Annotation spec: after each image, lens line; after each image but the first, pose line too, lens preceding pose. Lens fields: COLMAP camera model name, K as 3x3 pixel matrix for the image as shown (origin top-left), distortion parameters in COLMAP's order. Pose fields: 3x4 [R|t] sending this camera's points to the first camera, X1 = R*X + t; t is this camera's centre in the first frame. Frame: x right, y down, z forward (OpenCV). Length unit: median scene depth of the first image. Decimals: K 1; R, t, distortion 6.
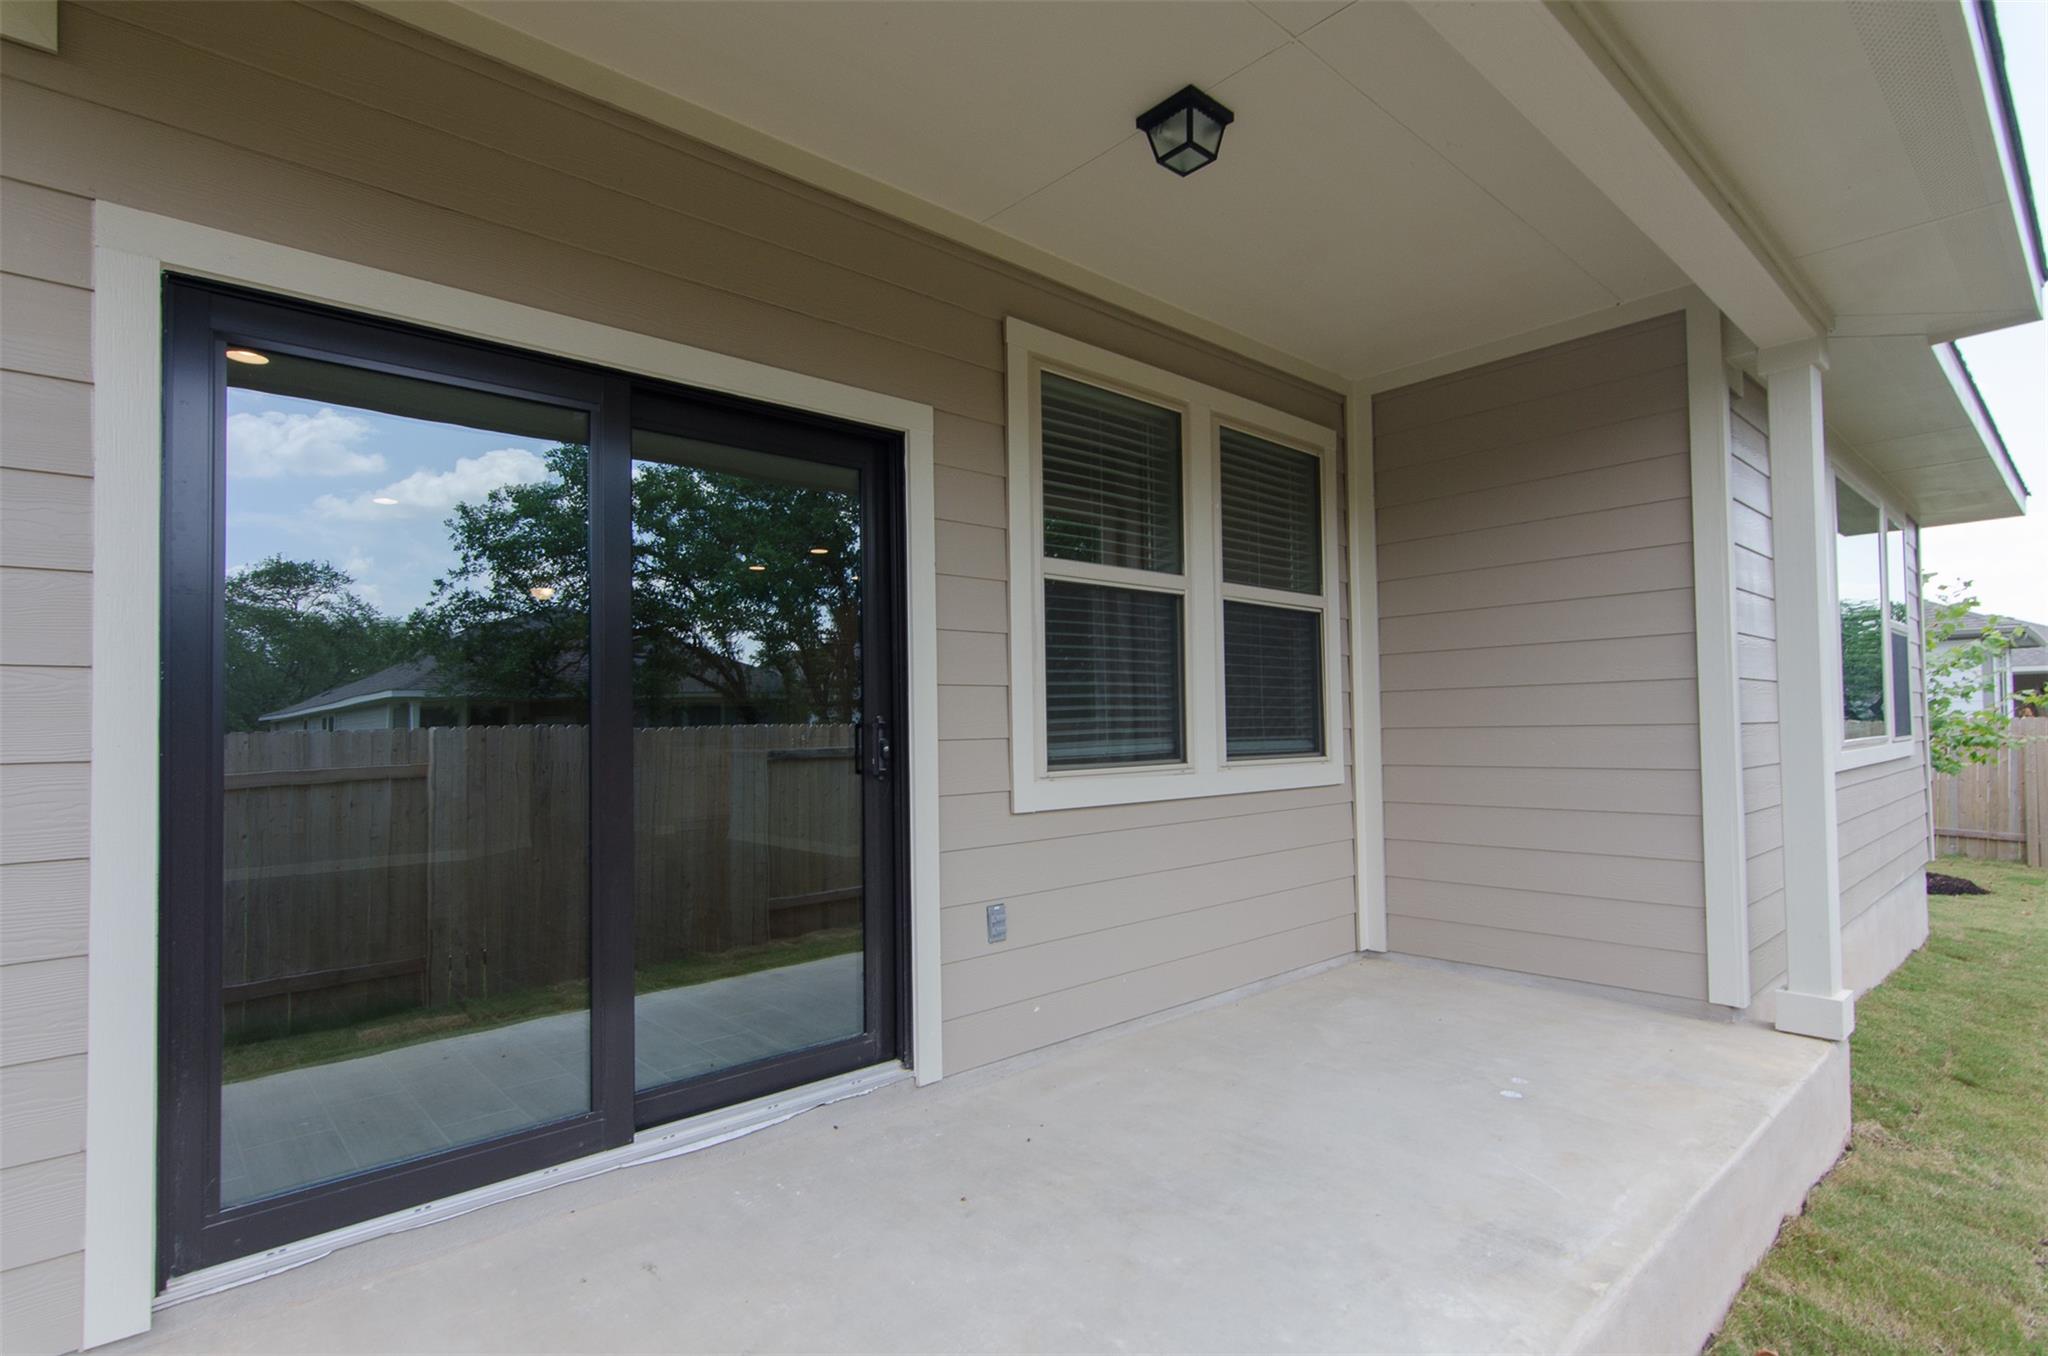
lens RADIAL K [[1010.8, 0, 1010.1], [0, 1010.8, 686.7], [0, 0, 1]] dist [-0.006781, 0.004747]
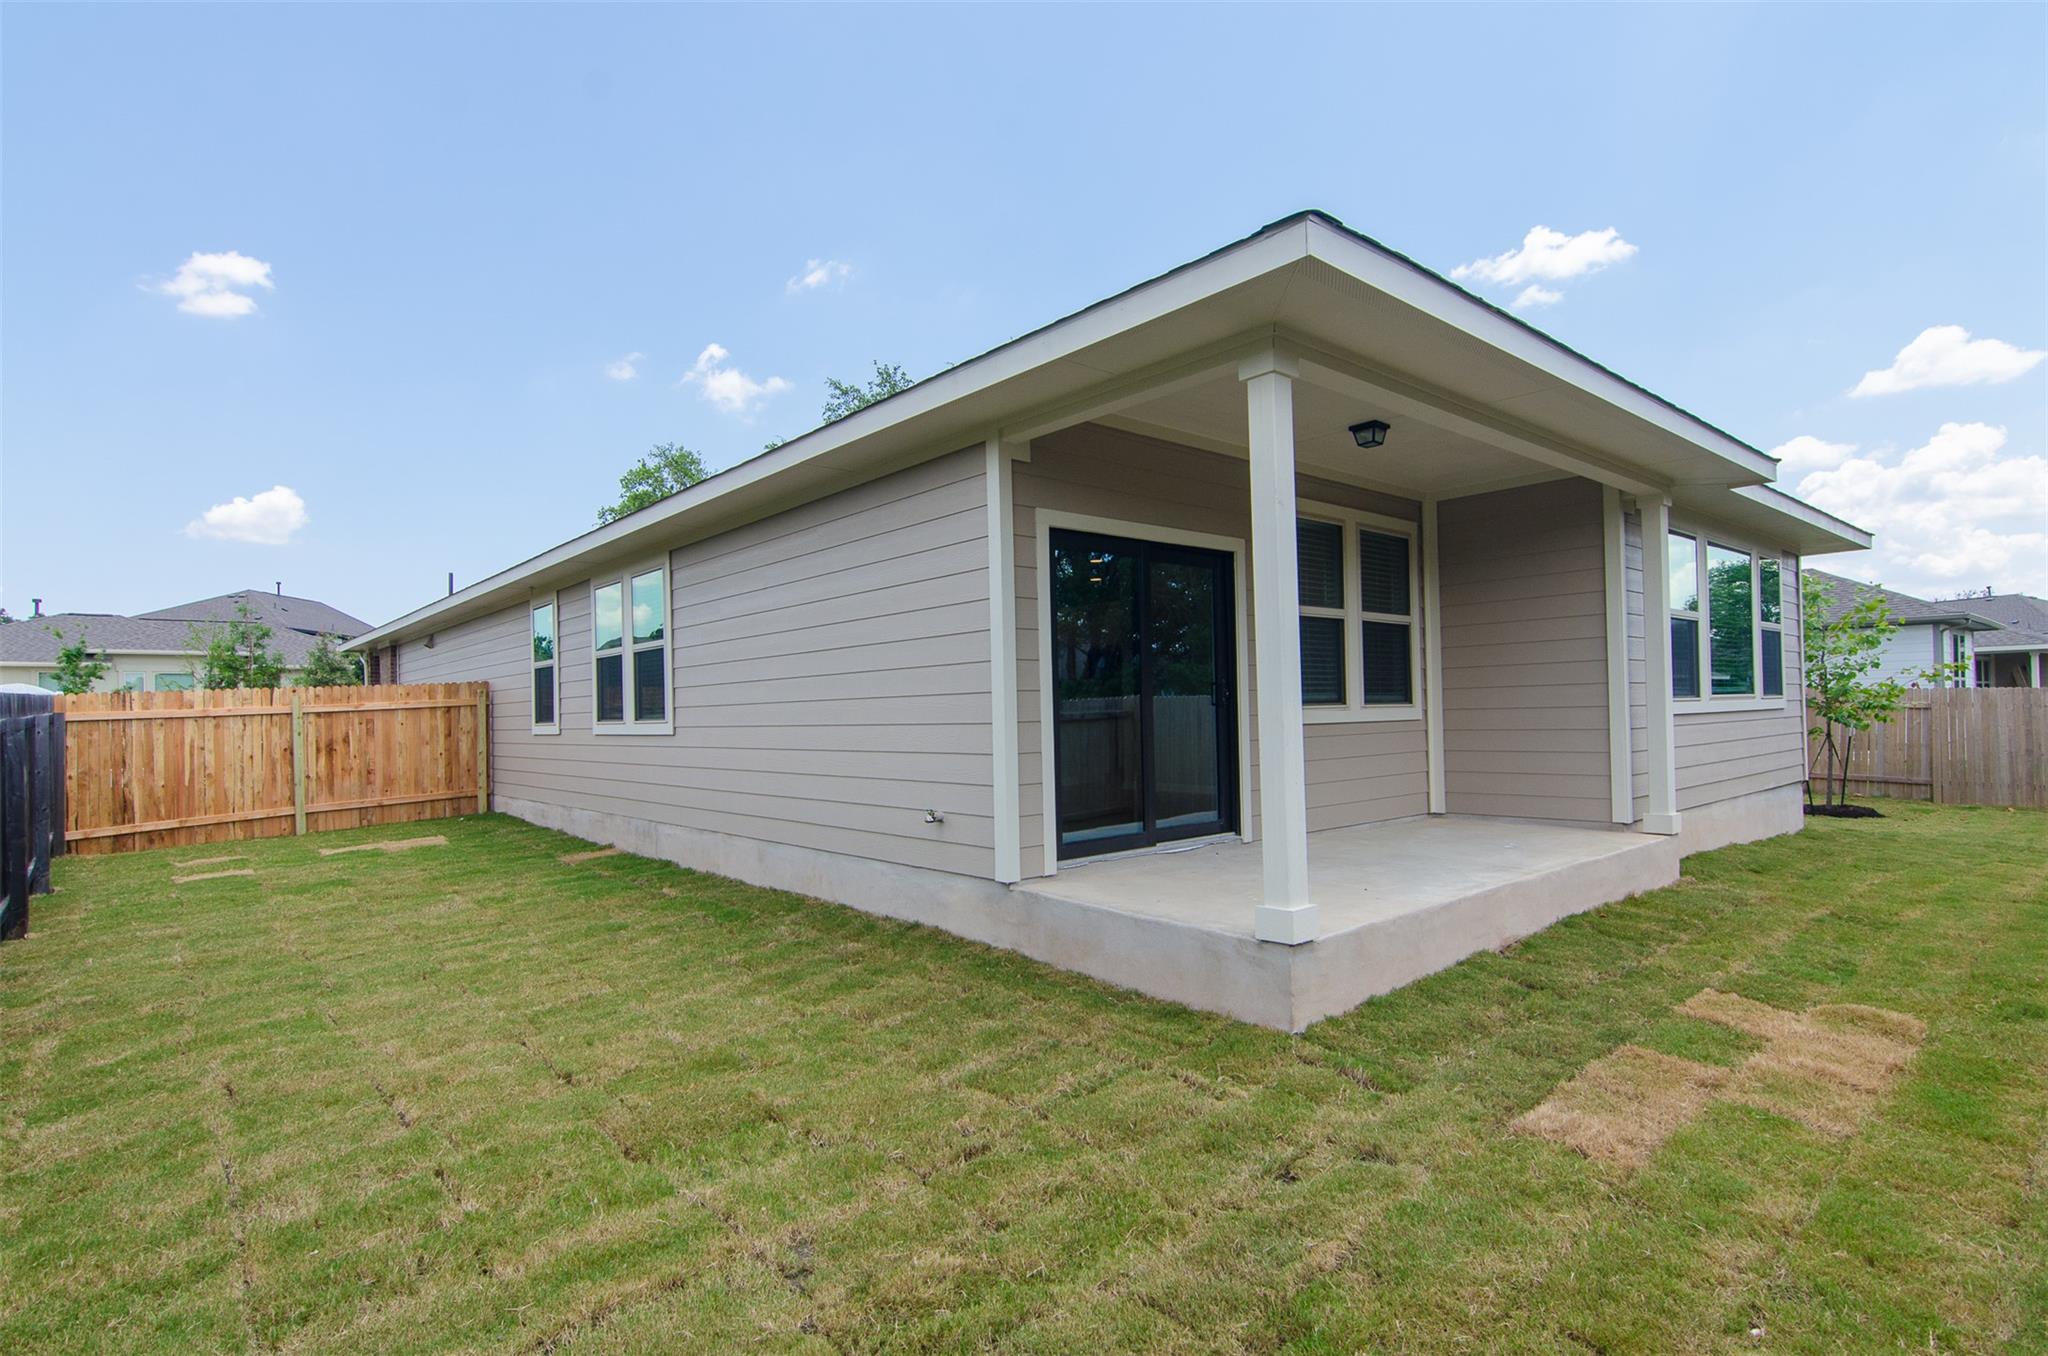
lens RADIAL K [[1010.8, 0, 1019.4], [0, 1010.8, 699.4], [0, 0, 1]] dist [-0.006781, 0.004747]
pose [[0.999773, -0.008631, -0.019474, -0.361397], [0.009076, 0.999697, 0.022884, 0.012398], [0.019271, -0.023056, 0.999548, -0.836399]]
